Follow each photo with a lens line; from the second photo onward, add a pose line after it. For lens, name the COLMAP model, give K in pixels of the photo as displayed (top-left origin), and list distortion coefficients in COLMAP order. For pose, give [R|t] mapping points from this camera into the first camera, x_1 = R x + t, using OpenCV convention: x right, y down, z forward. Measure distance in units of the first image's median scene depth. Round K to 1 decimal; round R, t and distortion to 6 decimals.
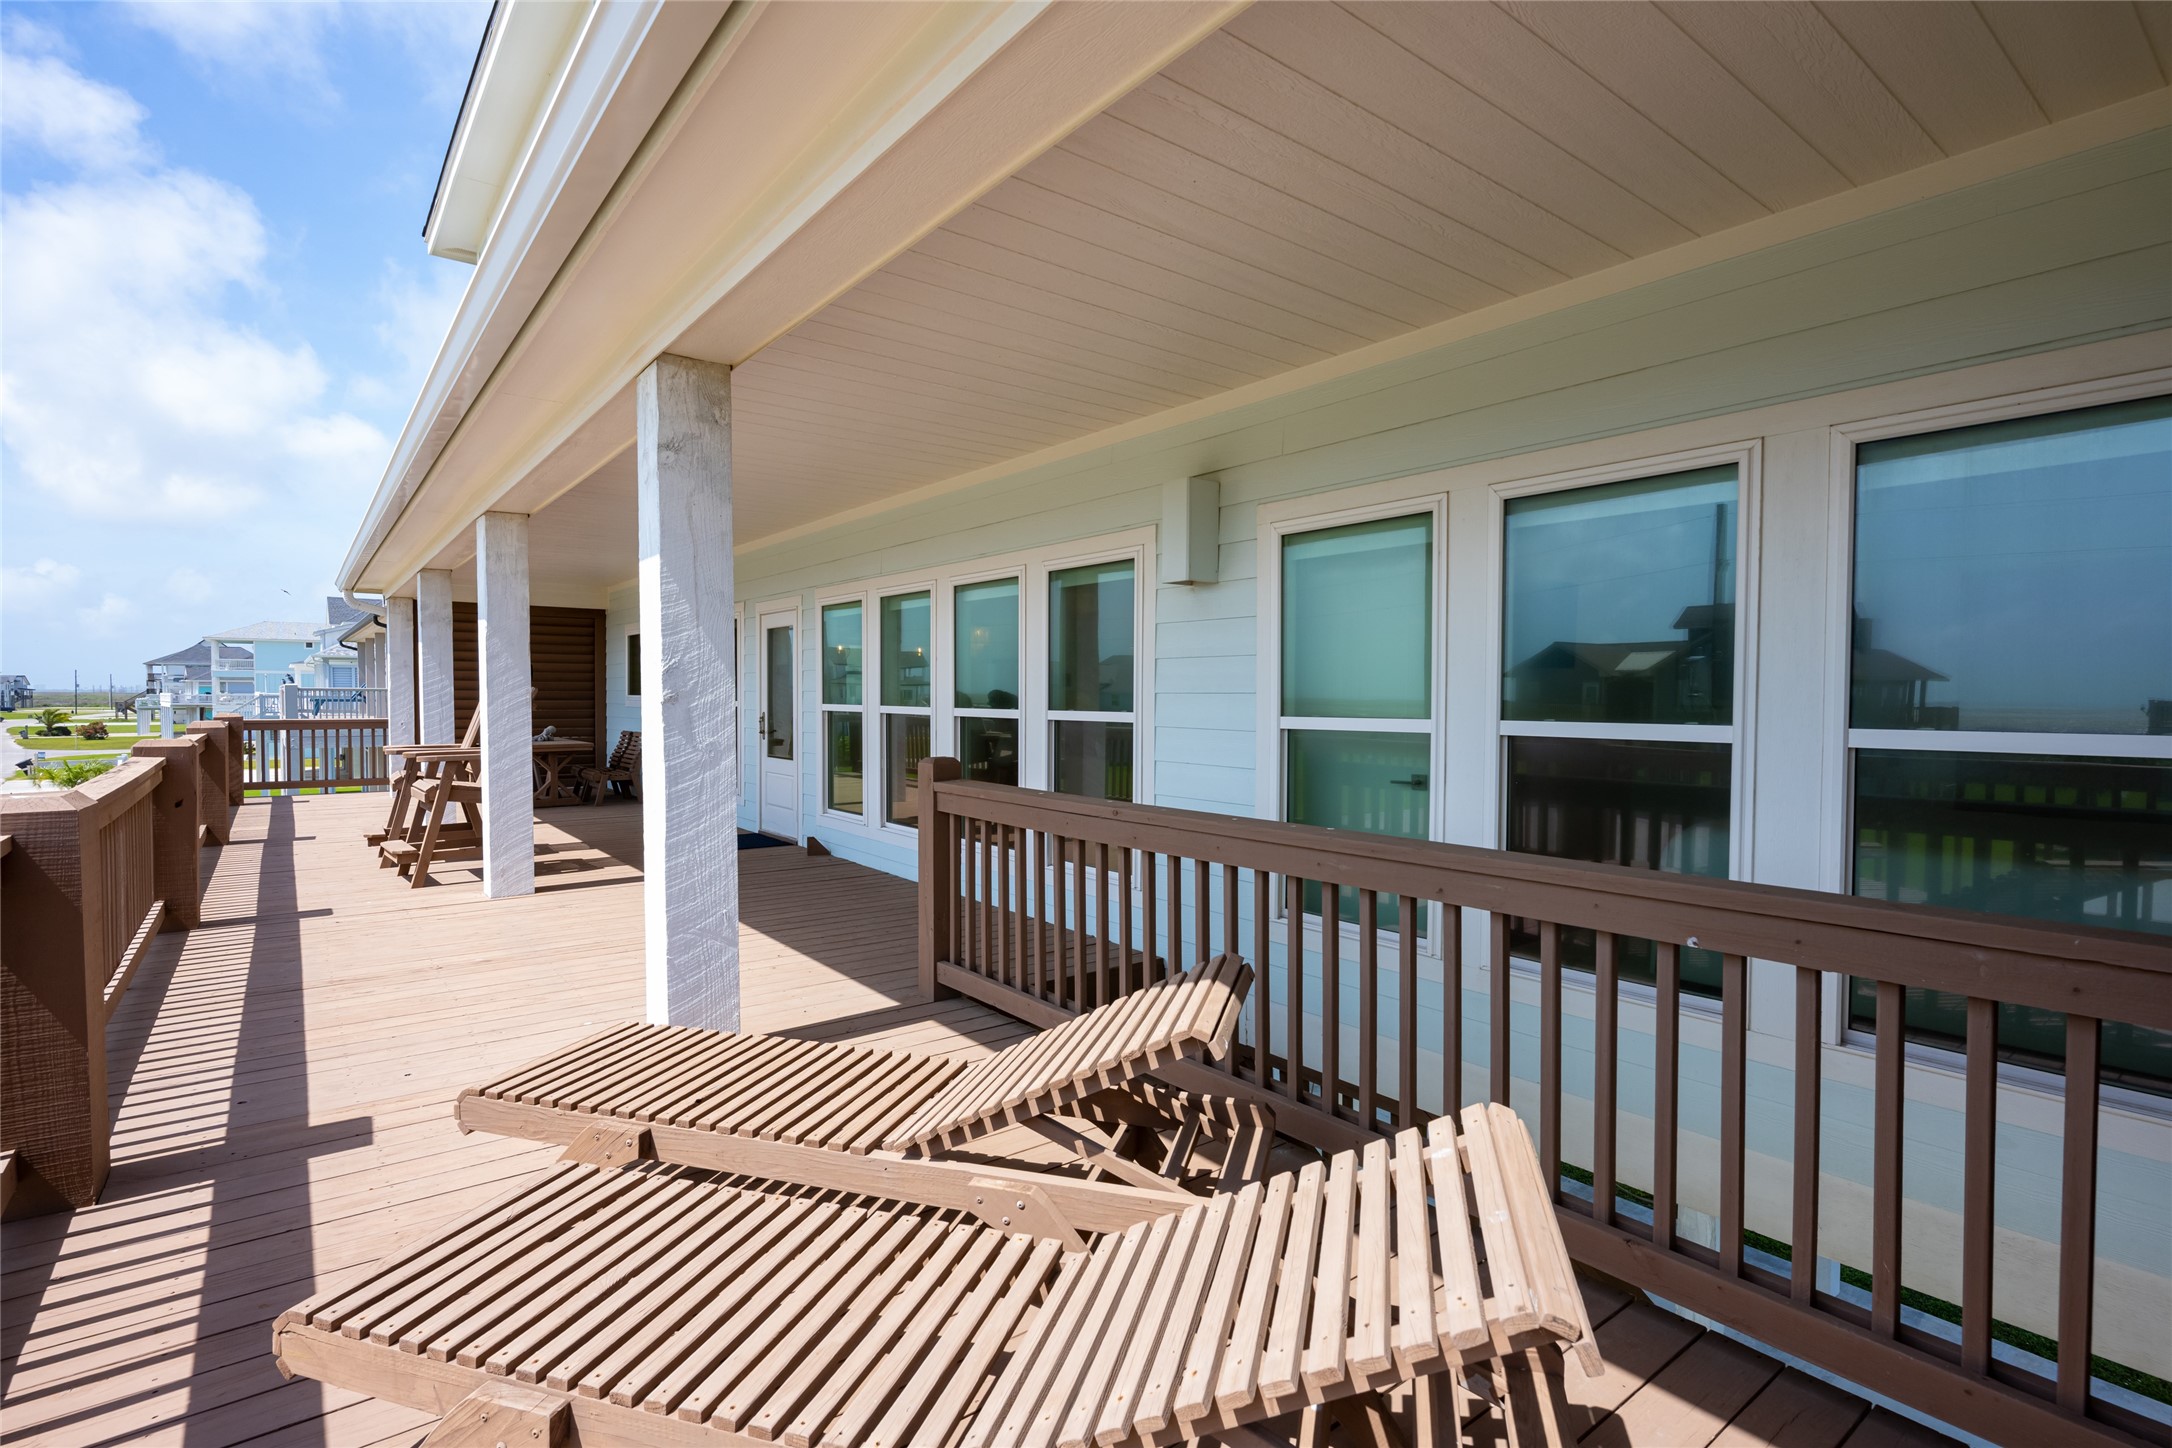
lens RADIAL K [[1043.0, 0, 1086.0], [0, 1043.0, 724.0], [0, 0, 1]] dist [0.000510, 0.000012]
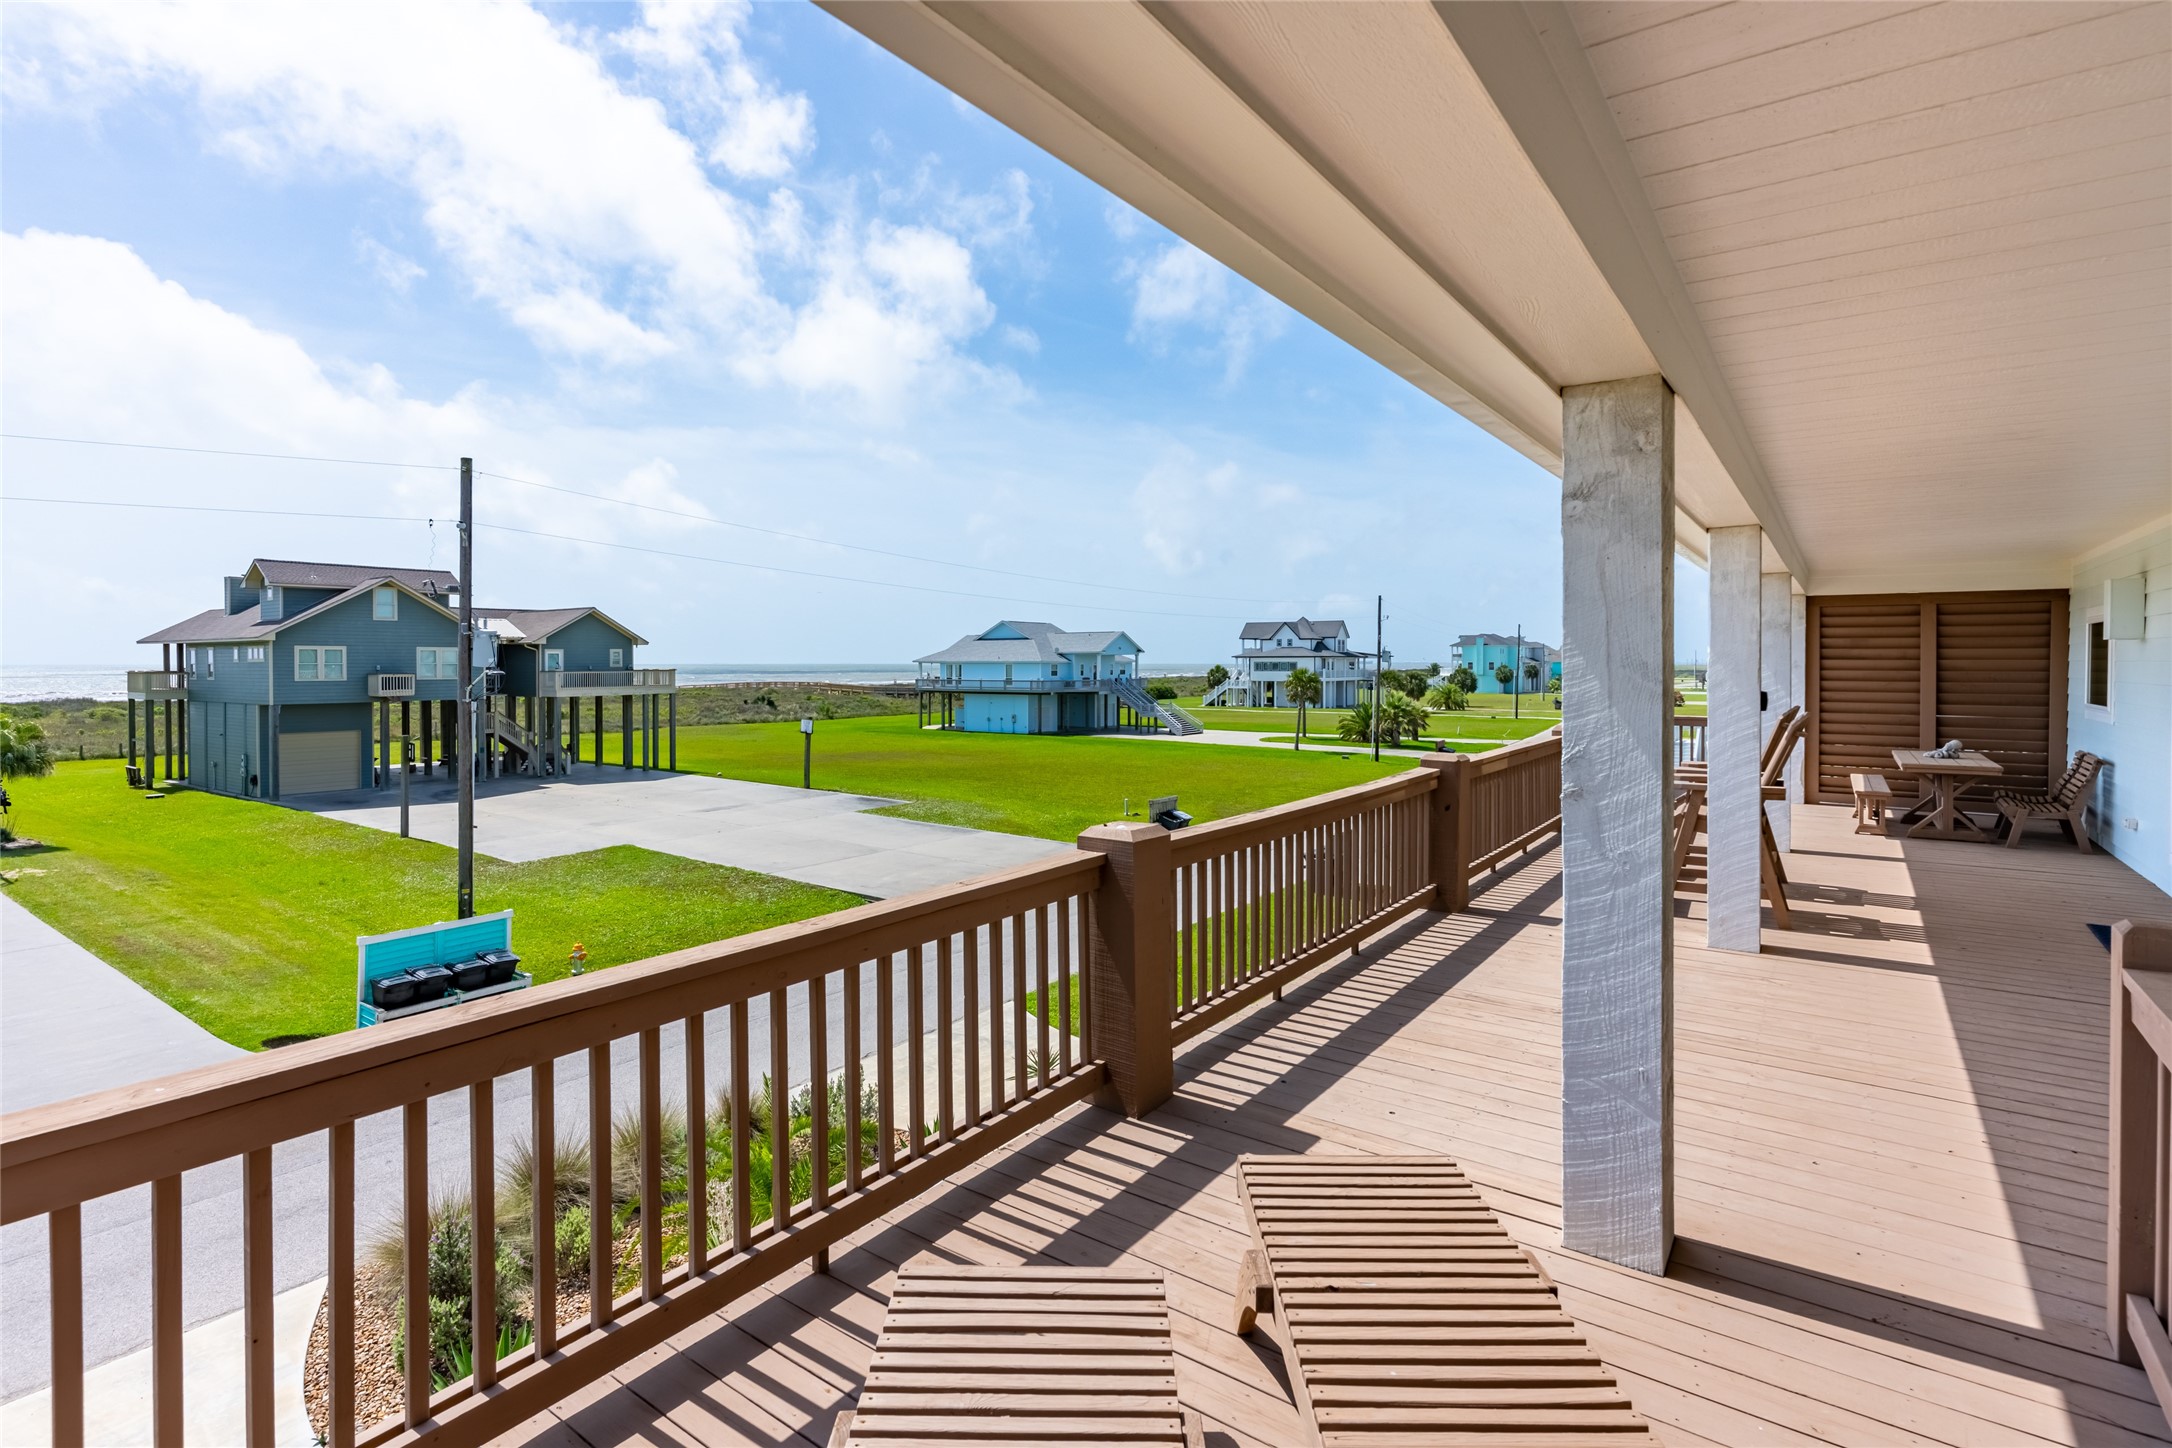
lens RADIAL K [[1046.8, 0, 1081.2], [0, 1046.8, 676.4], [0, 0, 1]] dist [0.000753, 0.000180]
pose [[0.283431, 0.011528, -0.958923, 0.291295], [-0.030023, 0.999544, 0.003142, -0.107750], [0.958523, 0.027900, 0.283648, 0.373625]]
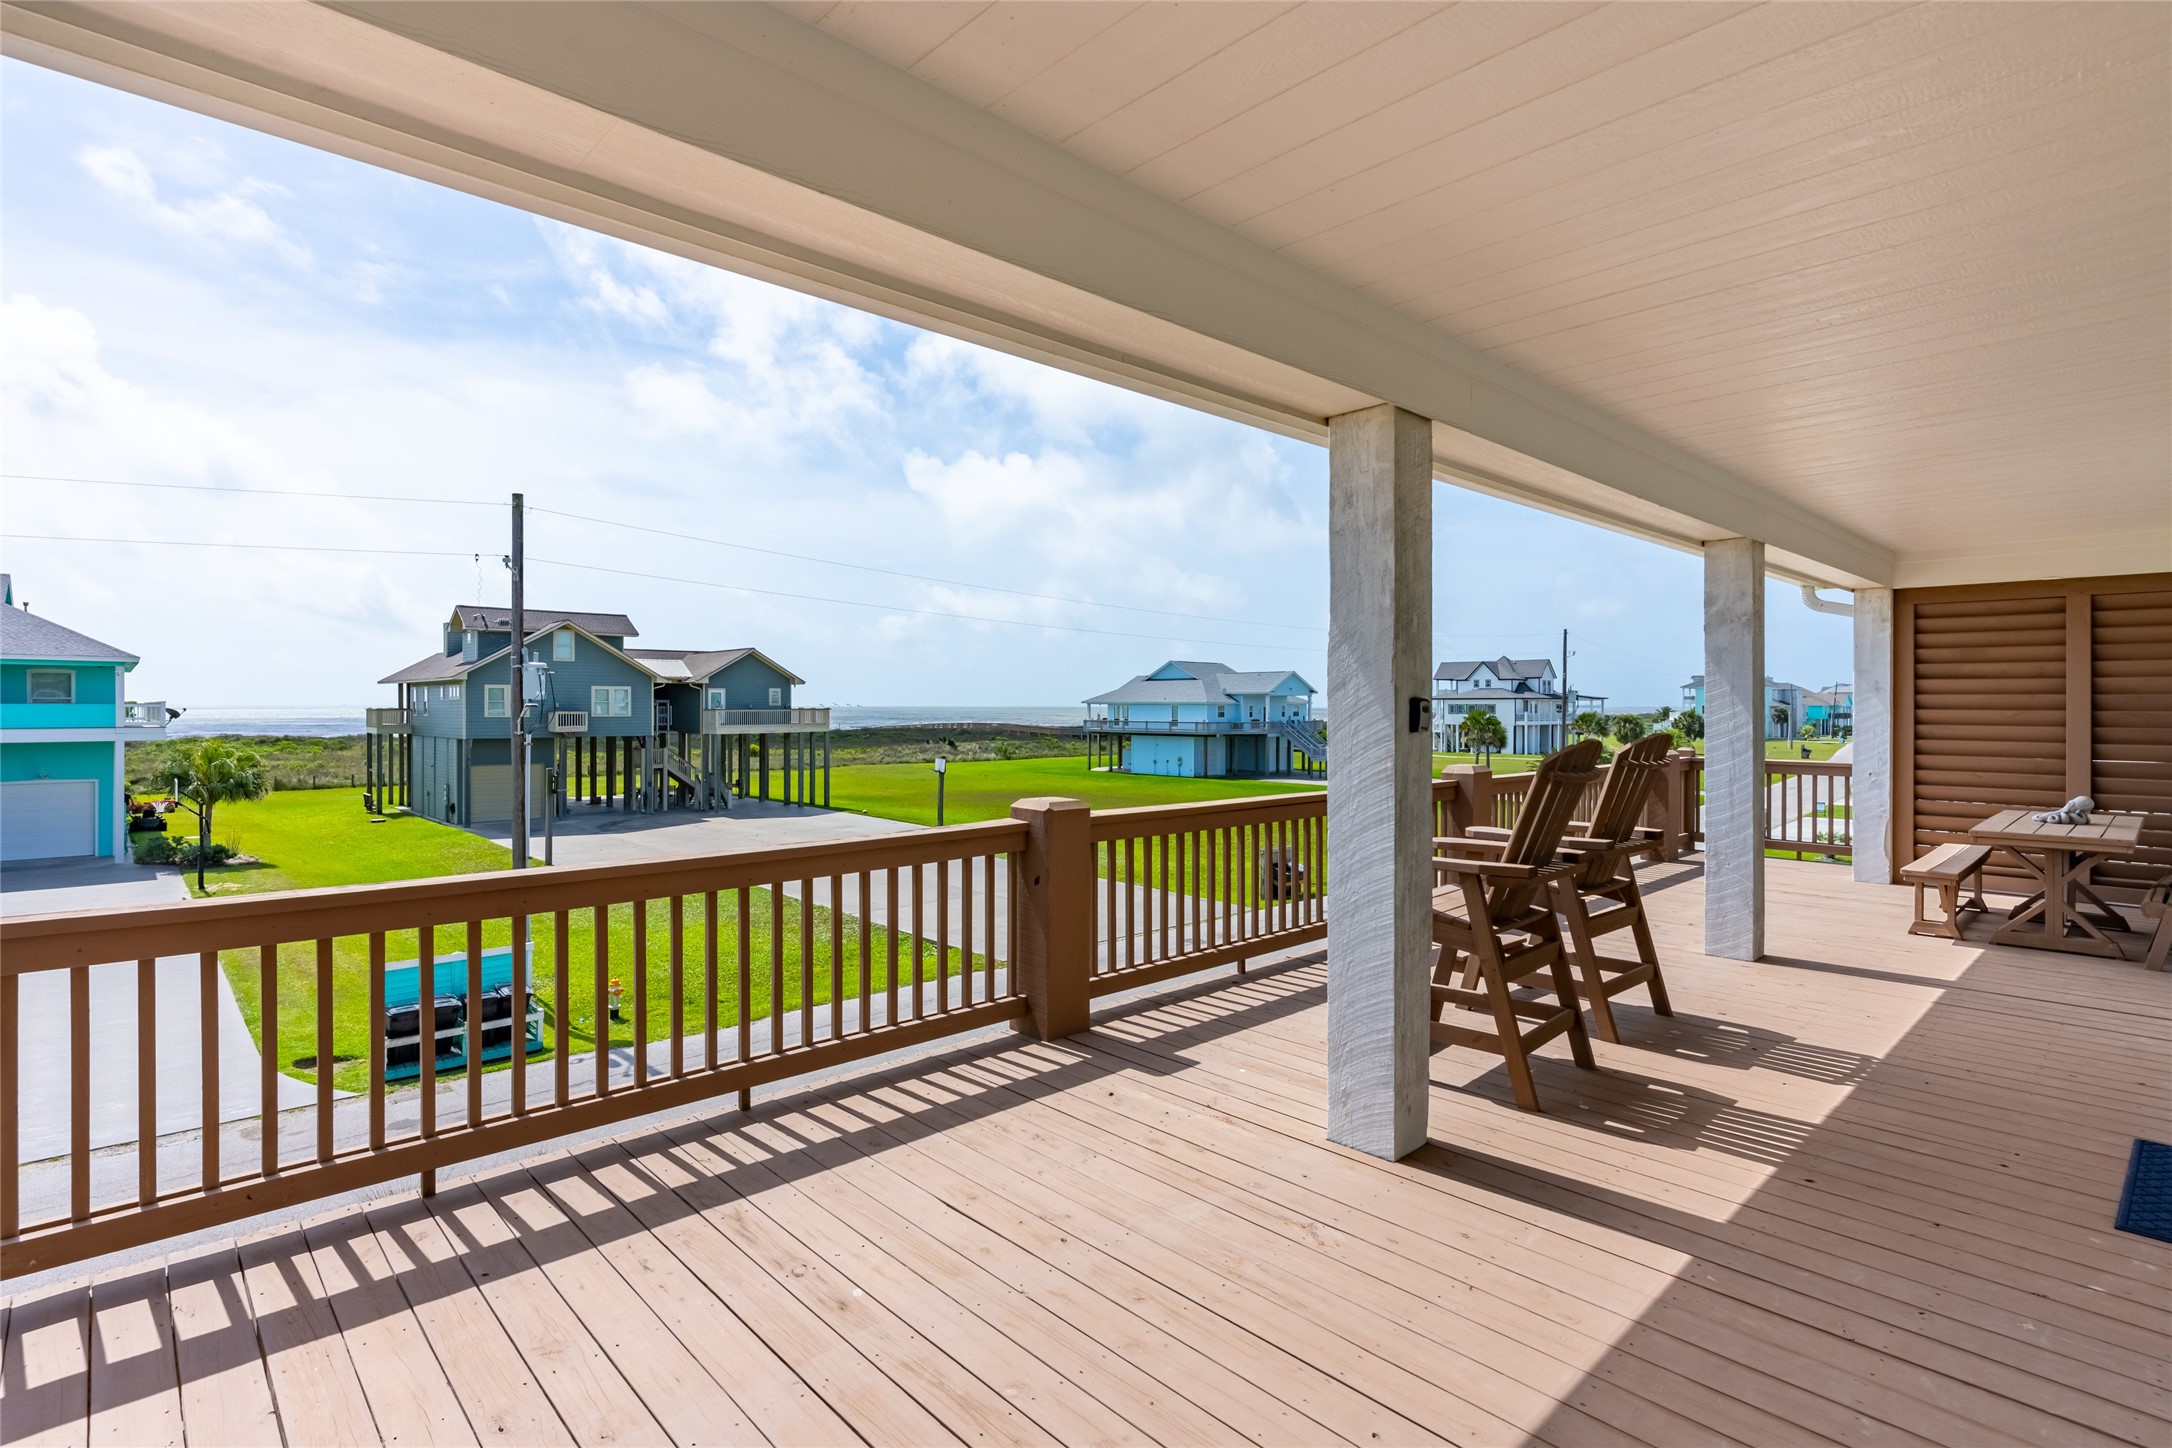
lens RADIAL K [[1056.9, 0, 1081.6], [0, 1056.9, 714.1], [0, 0, 1]] dist [-0.000765, -0.000545]
pose [[0.102029, 0.007825, -0.994751, -0.060321], [-0.034126, 0.999408, 0.004362, -0.090975], [0.994196, 0.033502, 0.102236, 1.429795]]
